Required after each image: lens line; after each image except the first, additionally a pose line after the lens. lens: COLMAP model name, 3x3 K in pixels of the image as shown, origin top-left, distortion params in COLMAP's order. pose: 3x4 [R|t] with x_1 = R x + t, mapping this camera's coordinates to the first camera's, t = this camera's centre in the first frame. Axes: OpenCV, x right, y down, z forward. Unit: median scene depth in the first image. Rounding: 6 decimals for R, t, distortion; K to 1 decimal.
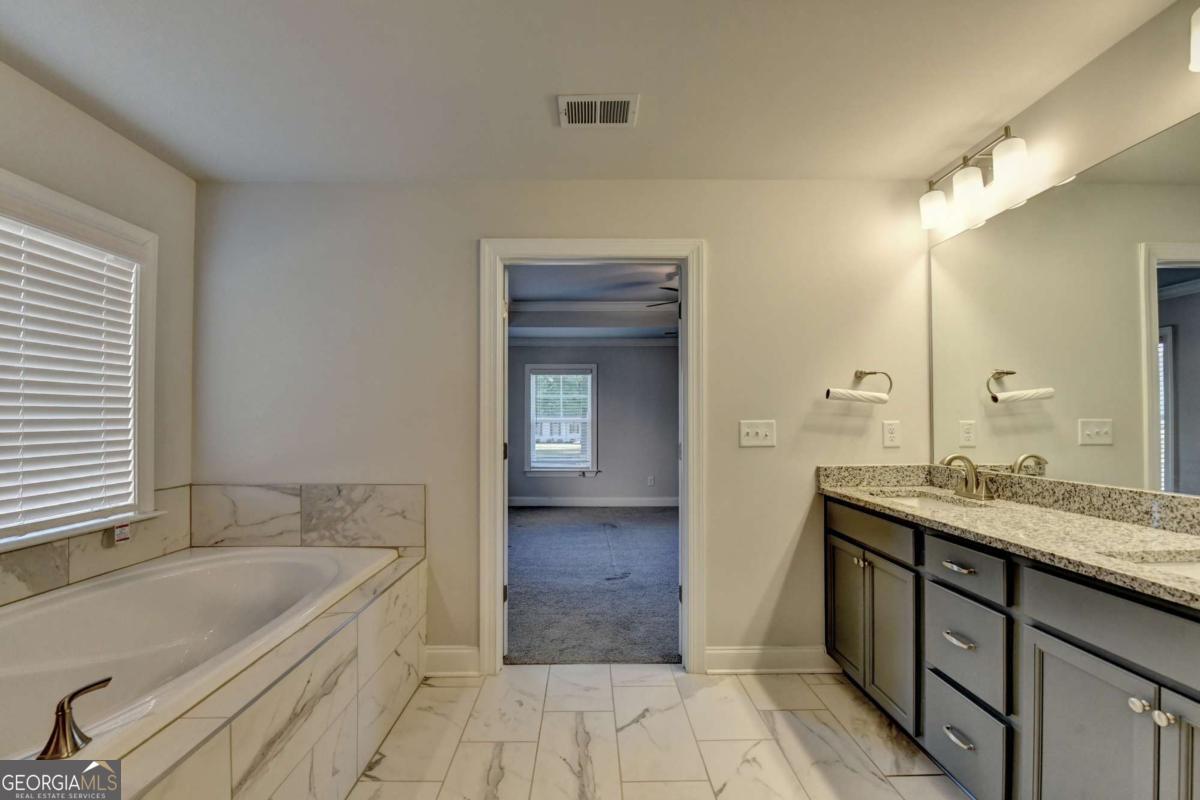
lens RADIAL K [[483.4, 0, 584.9], [0, 483.4, 398.1], [0, 0, 1]] dist [-0.011771, -0.000299]
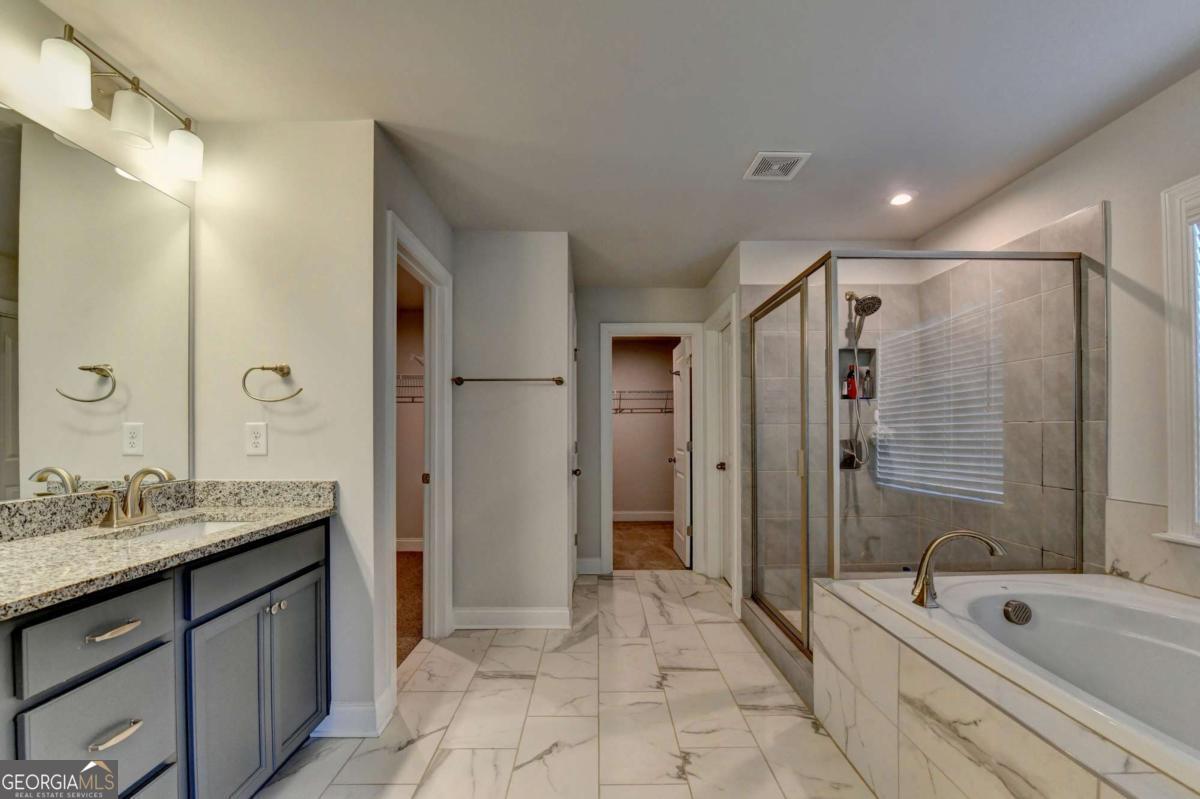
lens RADIAL K [[497.9, 0, 597.4], [0, 497.9, 429.6], [0, 0, 1]] dist [-0.015097, -0.000250]
pose [[-0.999961, 0.005326, -0.007058, 0.061818], [0.005689, 0.998604, -0.052514, 0.074222], [0.006768, -0.052552, -0.998595, 1.217959]]
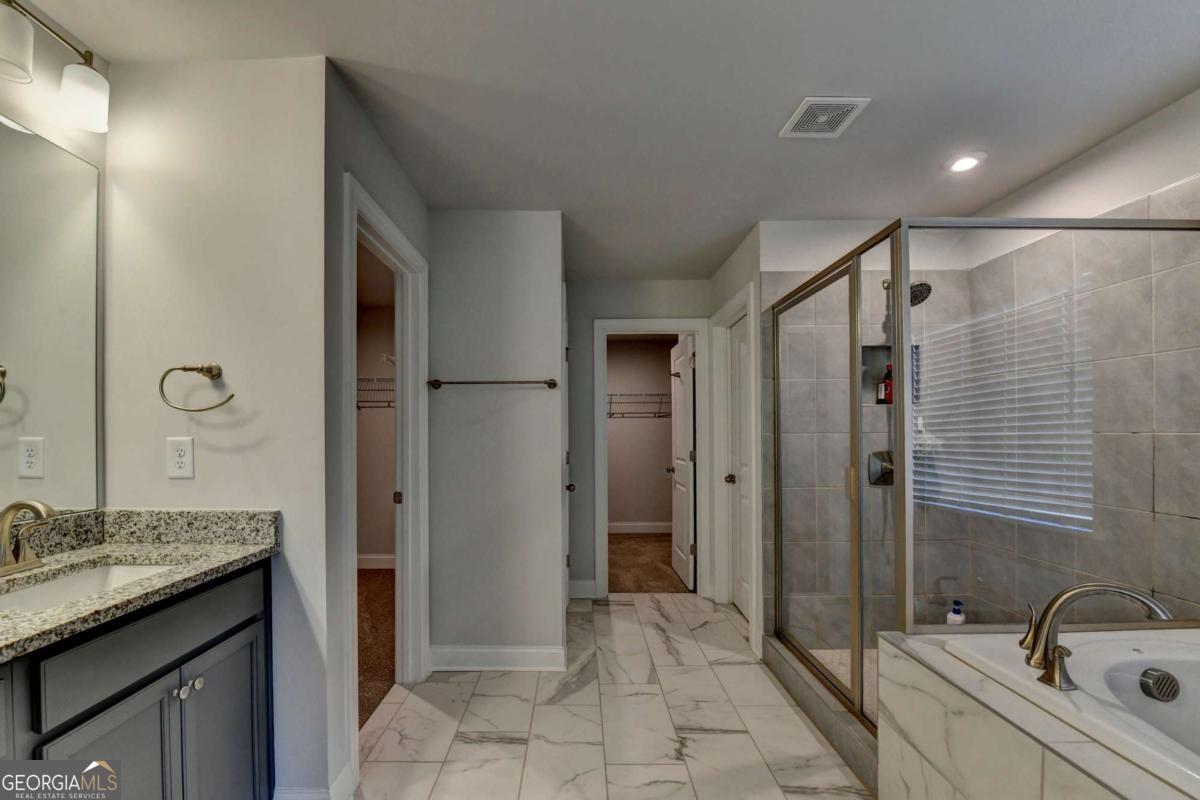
lens RADIAL K [[495.9, 0, 570.7], [0, 495.9, 436.0], [0, 0, 1]] dist [-0.017327, -0.000417]
pose [[-0.999936, 0.006597, 0.009210, 0.103587], [0.006184, 0.999002, -0.044241, 0.042693], [-0.009492, -0.044181, -0.998978, 1.014937]]
